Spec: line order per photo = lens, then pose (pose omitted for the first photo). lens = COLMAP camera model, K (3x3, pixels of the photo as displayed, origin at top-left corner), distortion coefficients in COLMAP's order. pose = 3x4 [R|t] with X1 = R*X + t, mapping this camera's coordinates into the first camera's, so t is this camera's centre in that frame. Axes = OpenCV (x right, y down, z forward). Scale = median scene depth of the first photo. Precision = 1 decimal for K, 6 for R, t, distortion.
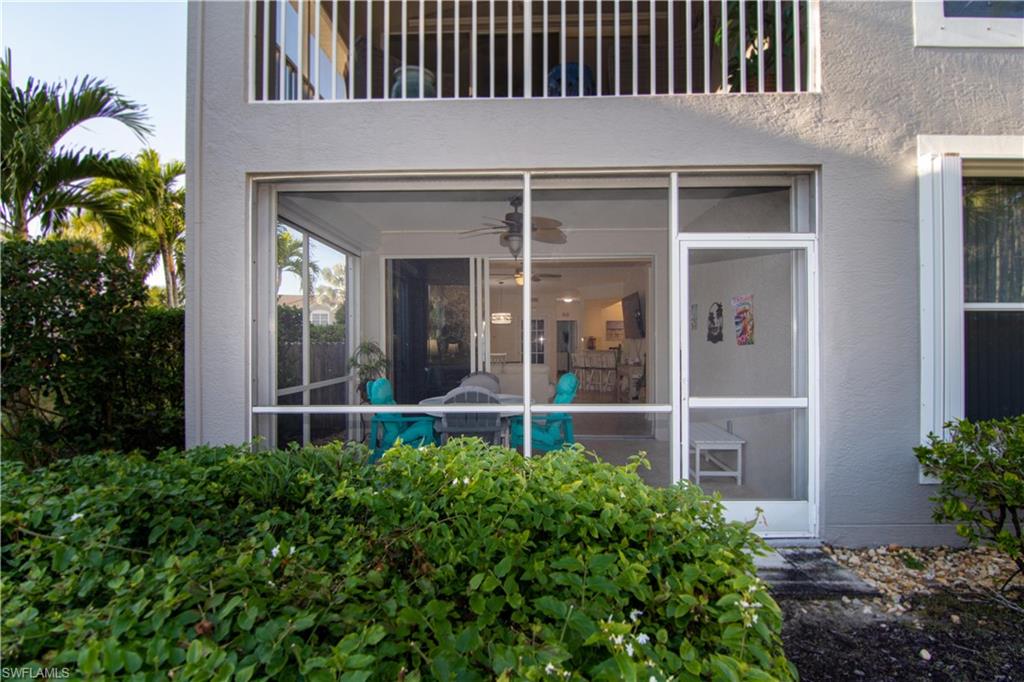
lens RADIAL K [[490.1, 0, 512.5], [0, 490.1, 337.7], [0, 0, 1]] dist [-0.025247, -0.002031]
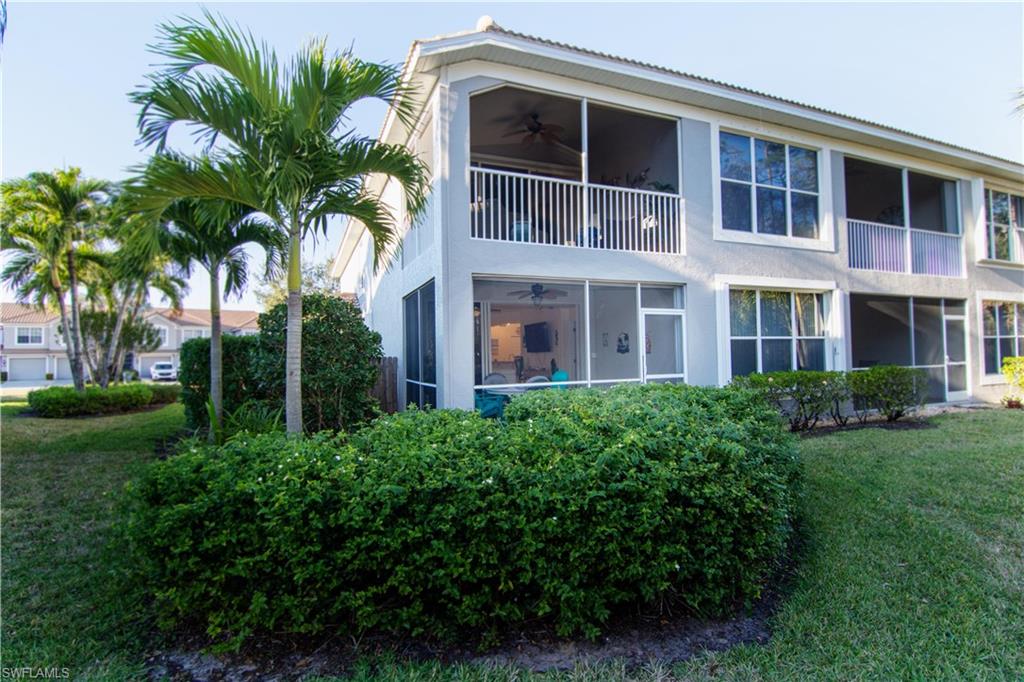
lens RADIAL K [[490.1, 0, 511.1], [0, 490.1, 341.9], [0, 0, 1]] dist [-0.025247, -0.002031]
pose [[0.910866, -0.004555, 0.412676, -1.279244], [0.012910, 0.999764, -0.017458, -0.009733], [-0.412500, 0.021229, 0.910710, -0.977510]]
